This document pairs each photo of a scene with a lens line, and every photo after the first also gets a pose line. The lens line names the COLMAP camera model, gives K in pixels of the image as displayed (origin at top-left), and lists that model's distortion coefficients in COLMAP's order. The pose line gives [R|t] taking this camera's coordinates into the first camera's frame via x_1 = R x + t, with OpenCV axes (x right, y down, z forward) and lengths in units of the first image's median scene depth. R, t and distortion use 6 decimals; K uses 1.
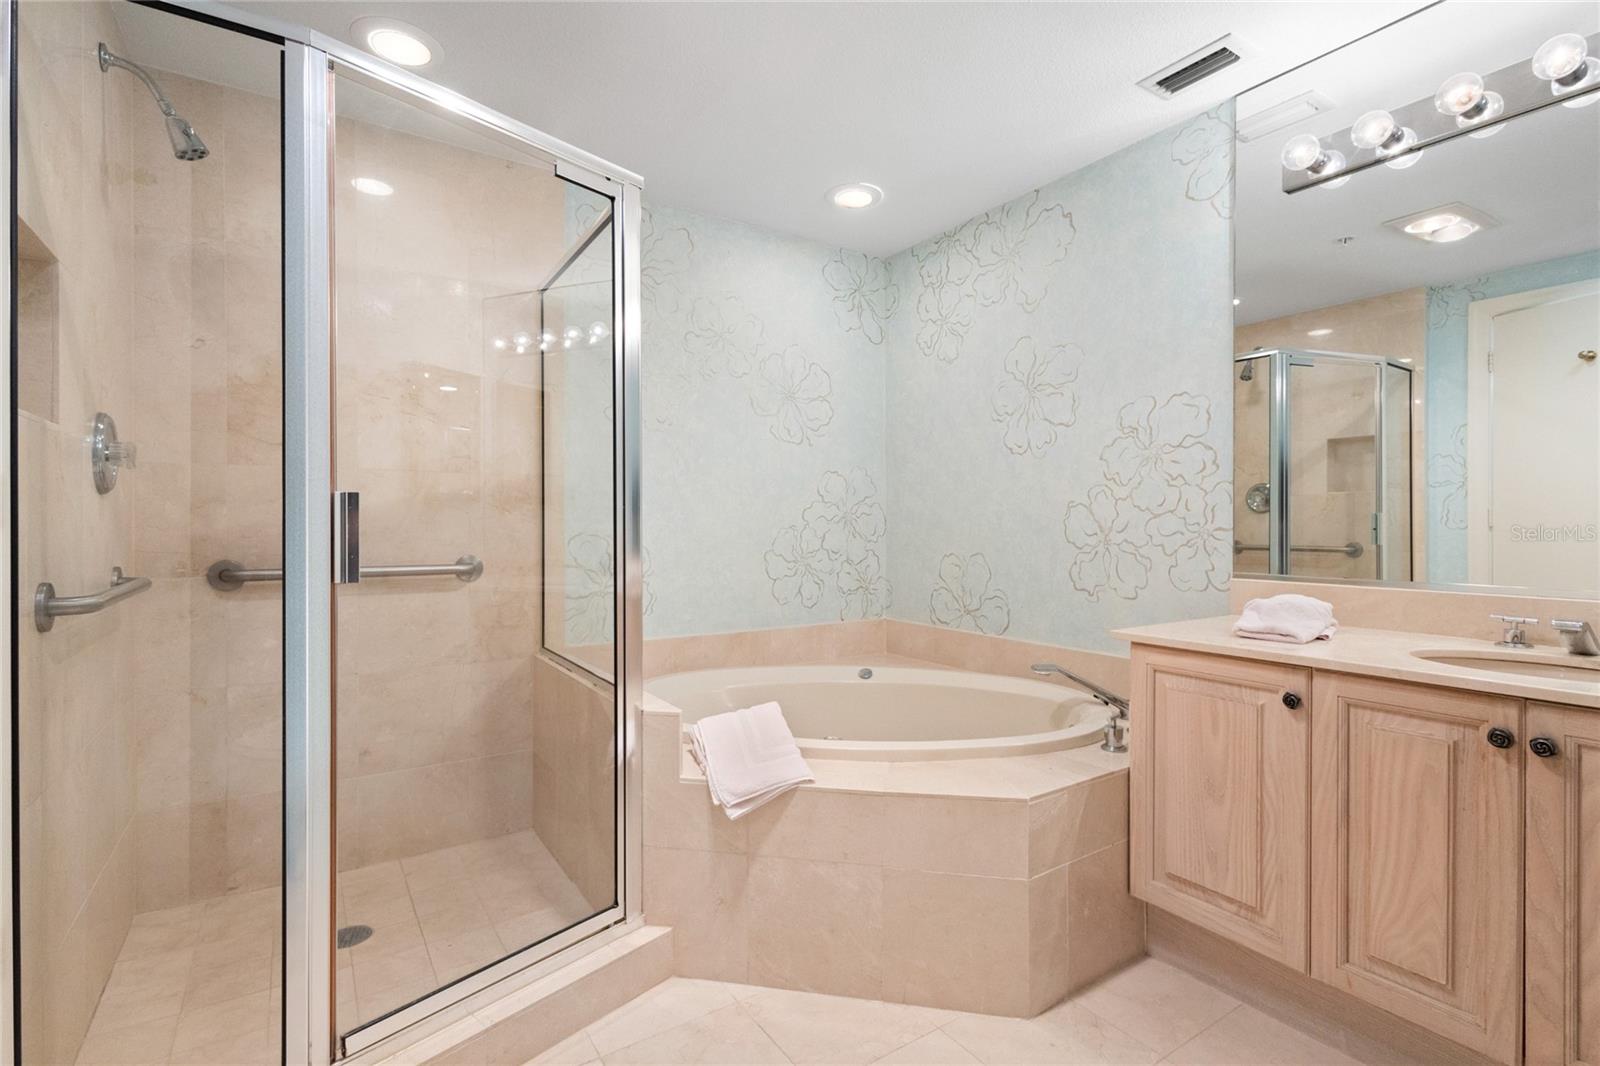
lens RADIAL K [[736.1, 0, 800.7], [0, 736.1, 531.6], [0, 0, 1]] dist [0.004865, 0.000317]
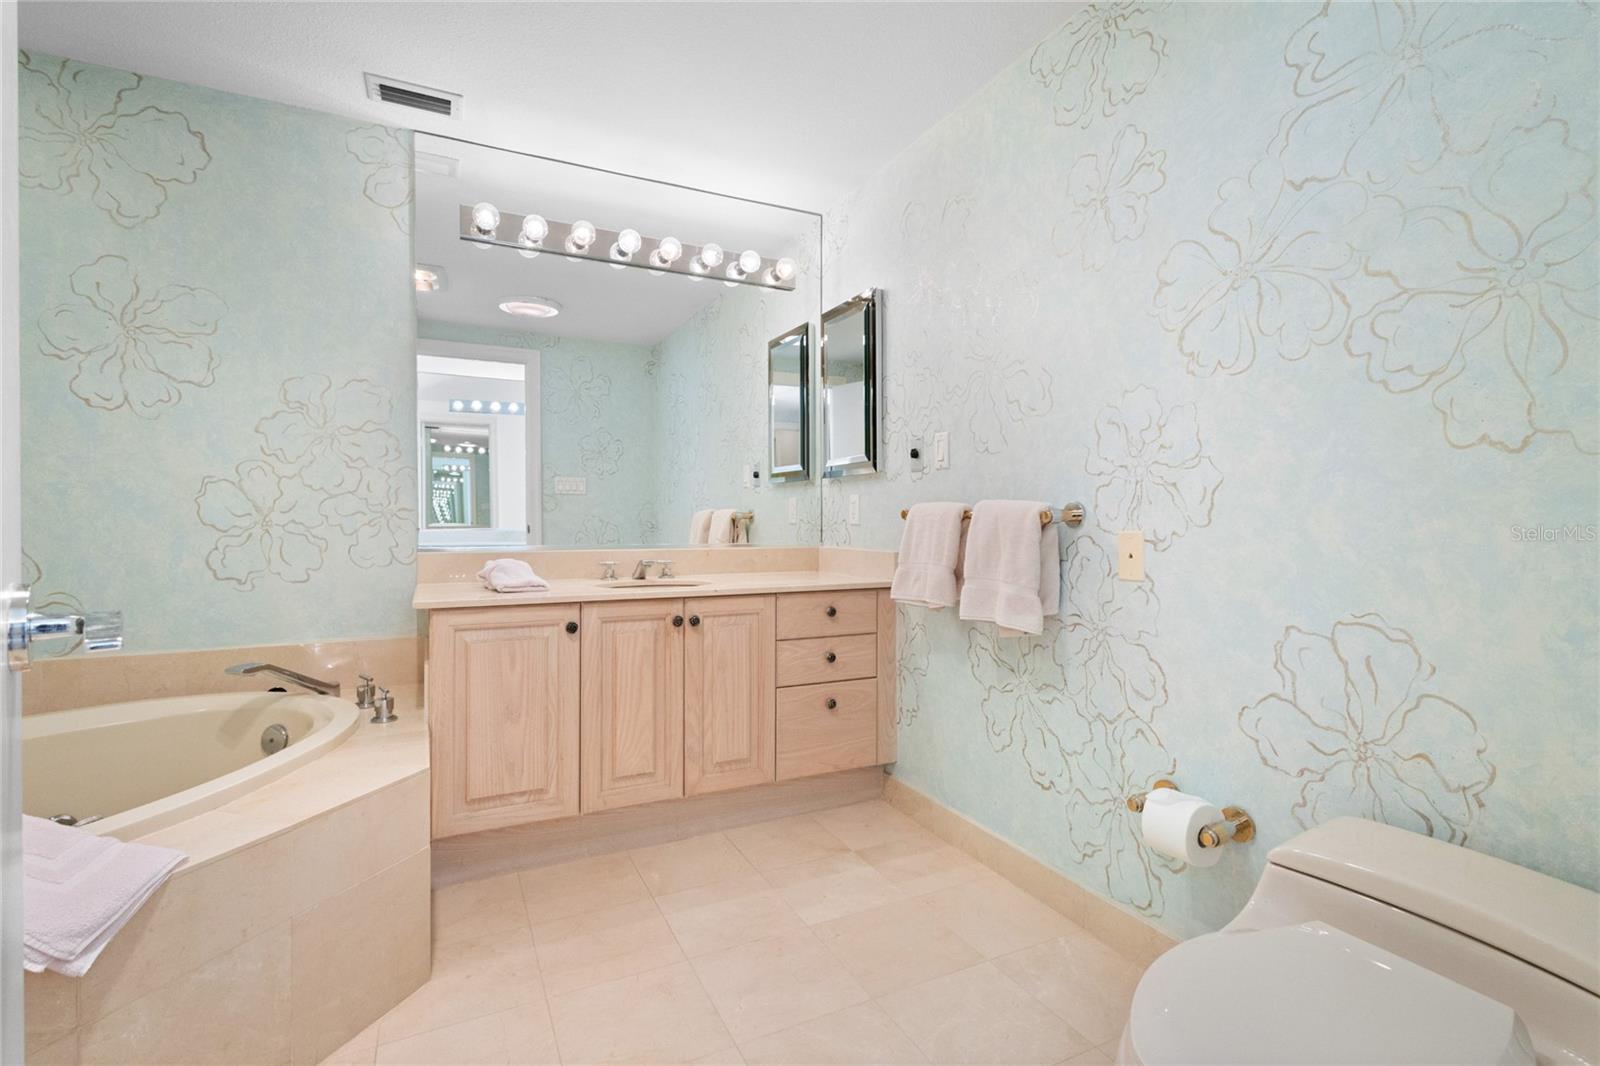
lens RADIAL K [[736.1, 0, 794.8], [0, 736.1, 528.3], [0, 0, 1]] dist [0.004865, 0.000317]
pose [[0.136221, -0.010840, 0.990619, -0.466552], [0.006480, 0.999928, 0.010051, 0.018129], [-0.990657, 0.005050, 0.136282, 0.260869]]
